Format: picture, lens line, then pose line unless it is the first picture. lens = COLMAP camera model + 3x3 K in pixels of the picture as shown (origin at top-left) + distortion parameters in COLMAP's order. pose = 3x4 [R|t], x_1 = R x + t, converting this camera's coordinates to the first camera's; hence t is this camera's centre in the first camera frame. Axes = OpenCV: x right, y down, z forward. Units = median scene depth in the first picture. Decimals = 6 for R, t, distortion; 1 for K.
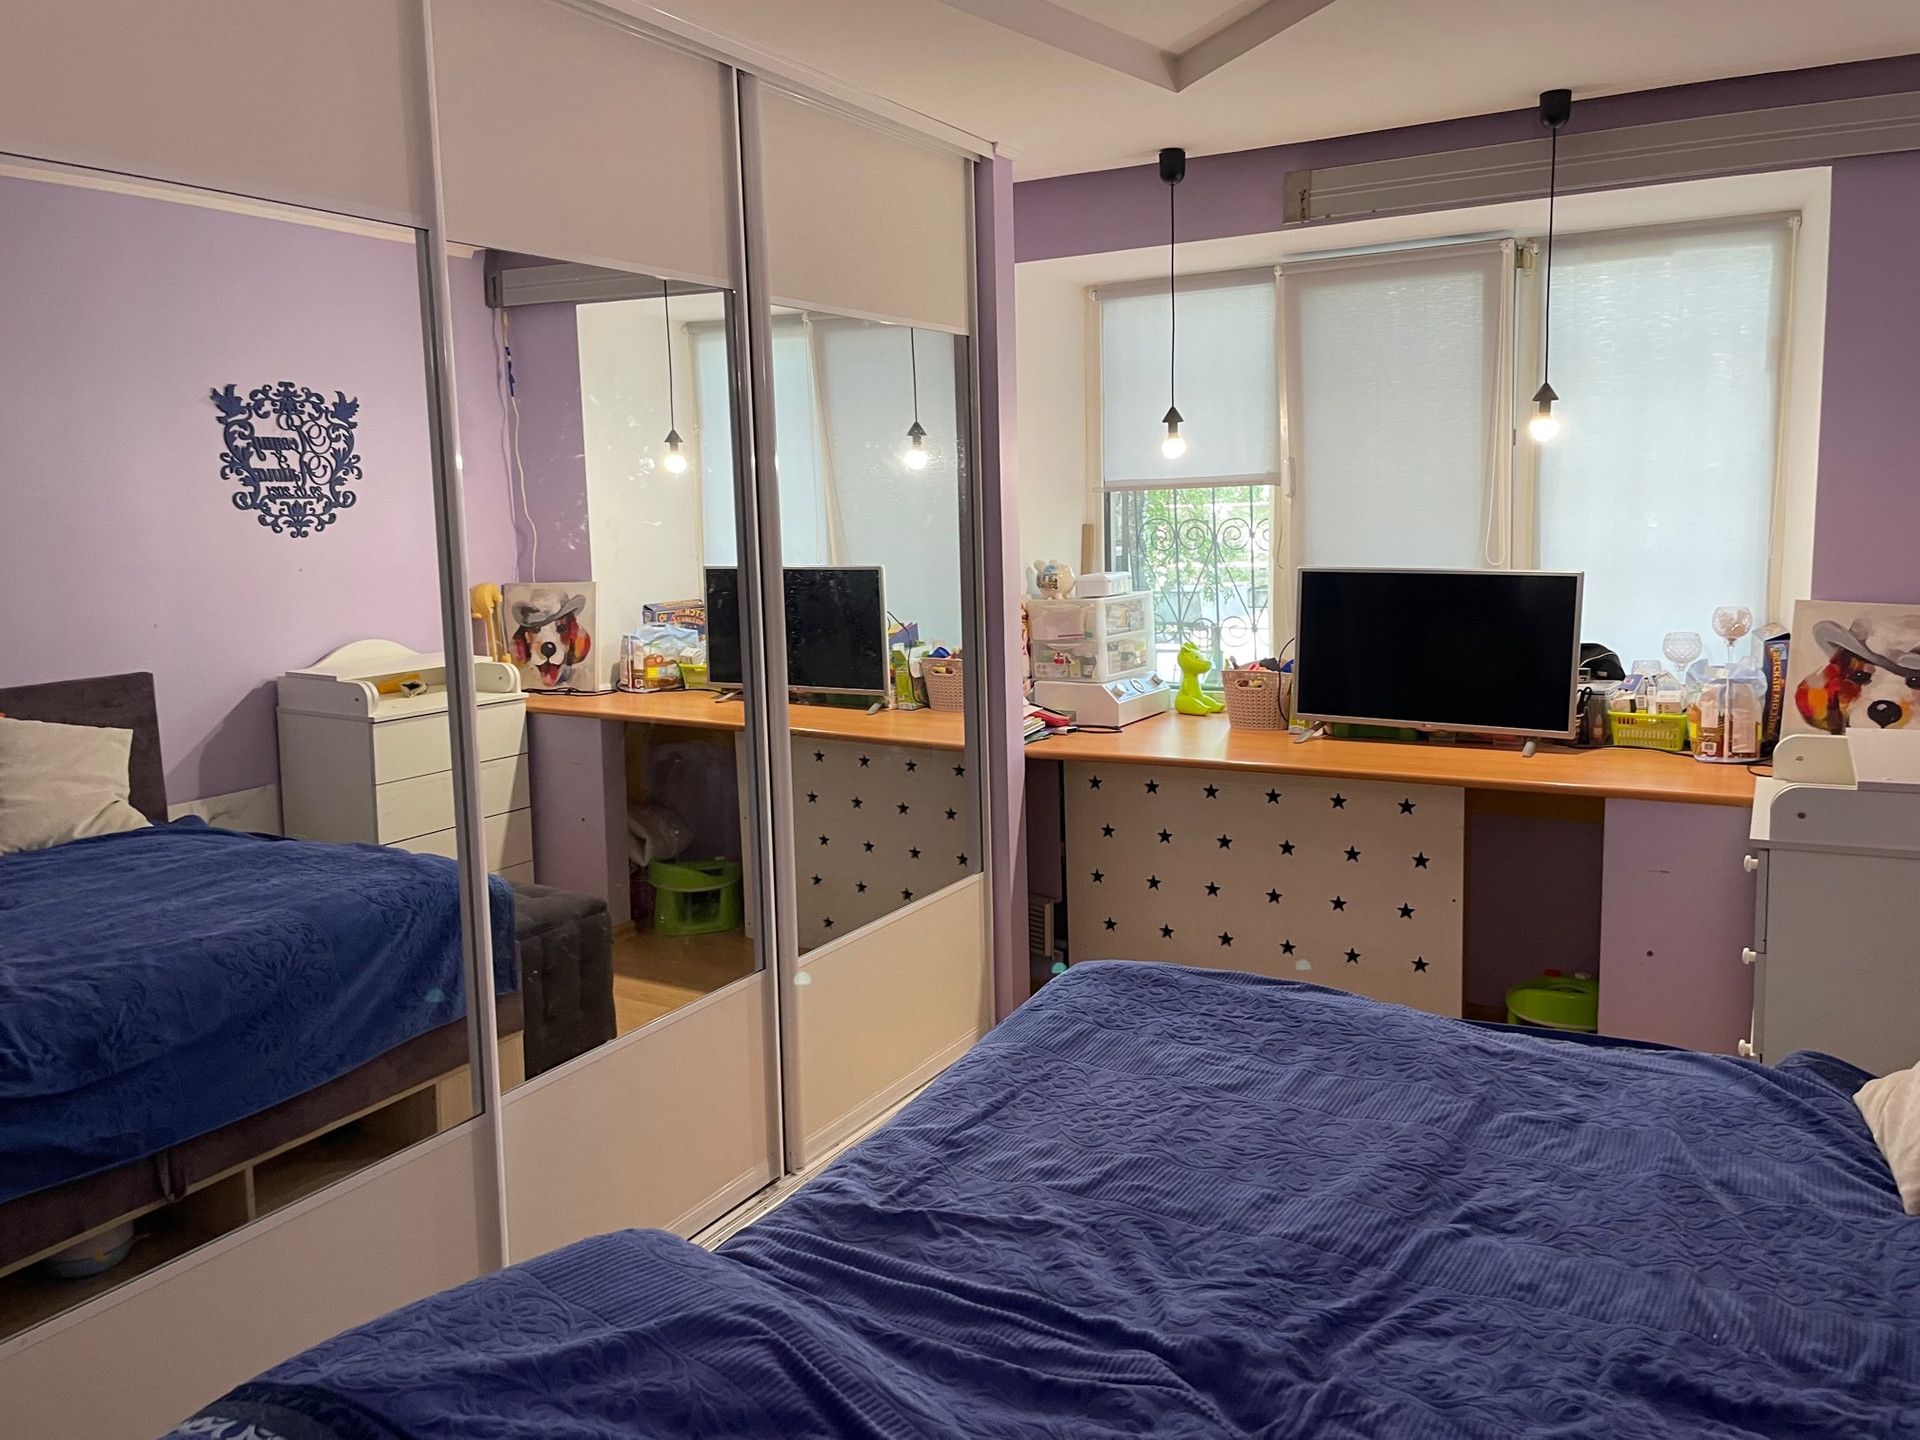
lens RADIAL K [[1449.2, 0, 962.5], [0, 1449.2, 704.6], [0, 0, 1]] dist [0.077757, -0.099035]
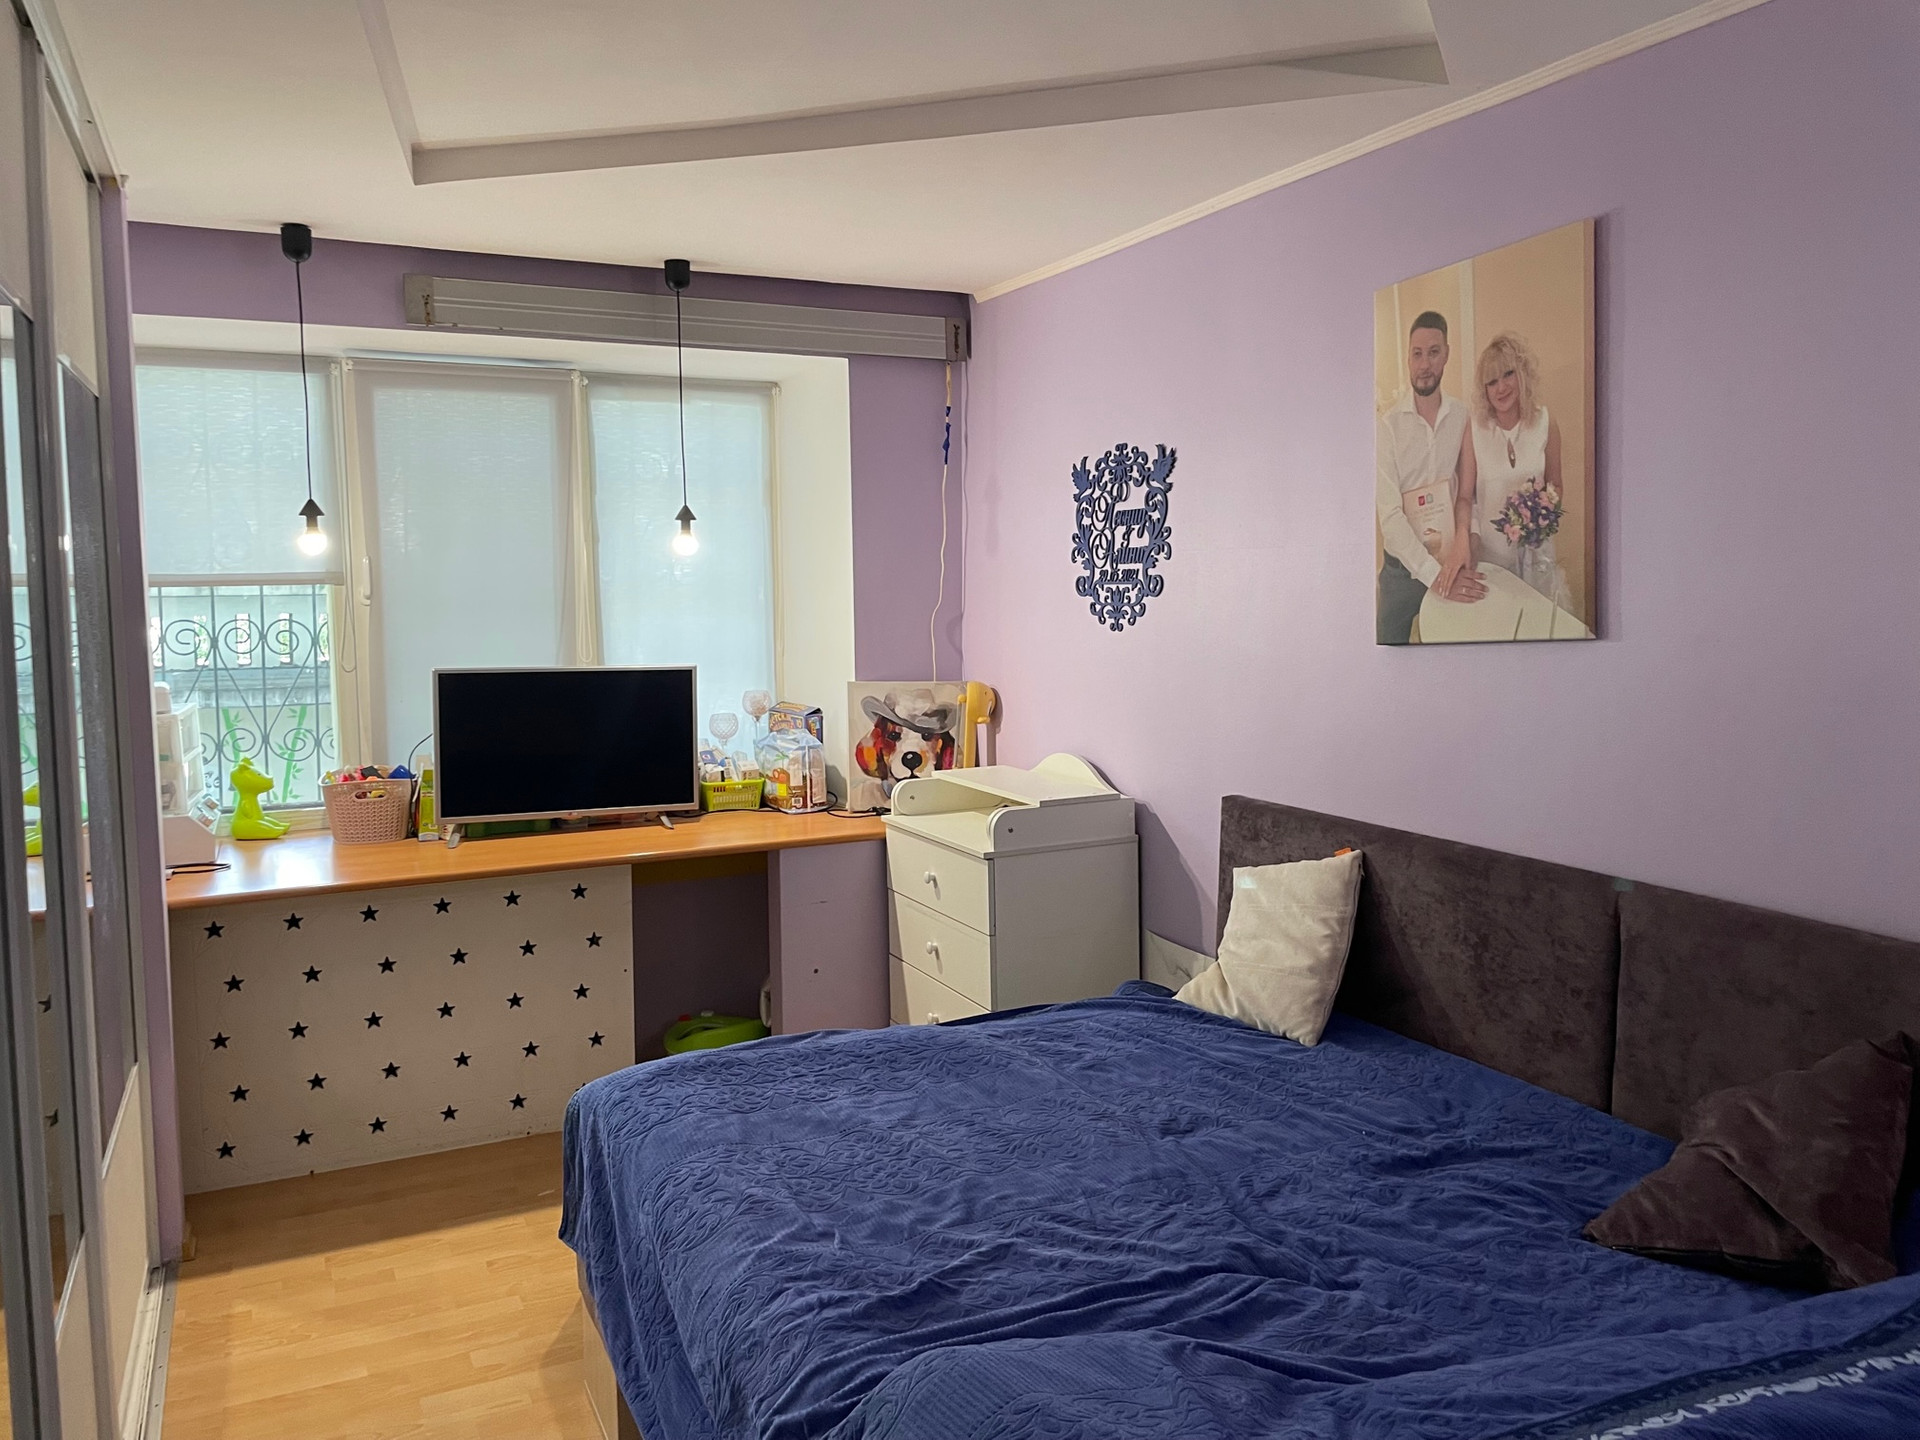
lens RADIAL K [[1449.2, 0, 964.6], [0, 1449.2, 680.8], [0, 0, 1]] dist [0.077757, -0.099035]
pose [[0.580076, -0.036491, 0.813744, -0.432270], [0.108562, 0.993547, -0.032834, -0.018330], [-0.807295, 0.107388, 0.580295, 0.172267]]
